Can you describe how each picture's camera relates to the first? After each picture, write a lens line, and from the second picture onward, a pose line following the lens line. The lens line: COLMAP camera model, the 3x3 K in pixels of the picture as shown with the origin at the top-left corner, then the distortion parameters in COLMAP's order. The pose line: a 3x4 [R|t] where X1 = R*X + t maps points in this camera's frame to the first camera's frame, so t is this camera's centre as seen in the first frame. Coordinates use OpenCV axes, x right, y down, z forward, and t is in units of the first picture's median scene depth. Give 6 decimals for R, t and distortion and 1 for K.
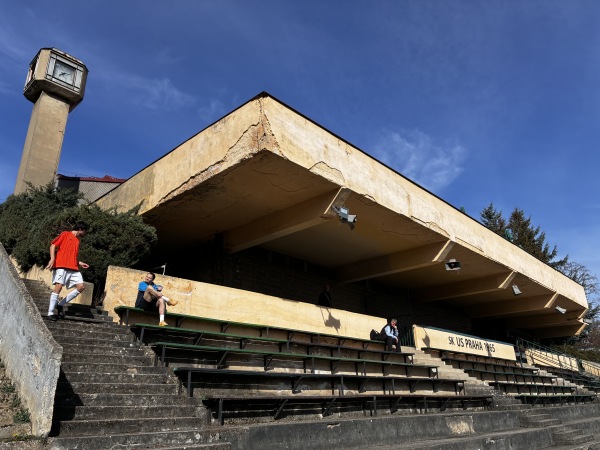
lens RADIAL K [[456.1, 0, 300.0], [0, 456.1, 225.0], [0, 0, 1]] dist [-0.000920, -0.002059]
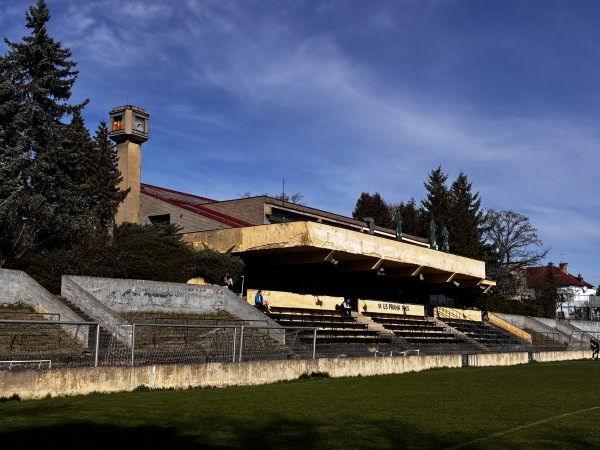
lens RADIAL K [[766.7, 0, 300.0], [0, 766.7, 225.0], [0, 0, 1]] dist [-0.020845, -0.105478]
pose [[0.985774, 0.037757, 0.163781, -0.461103], [-0.071841, 0.975594, 0.207496, -0.650297], [-0.151950, -0.216310, 0.964428, -1.729507]]
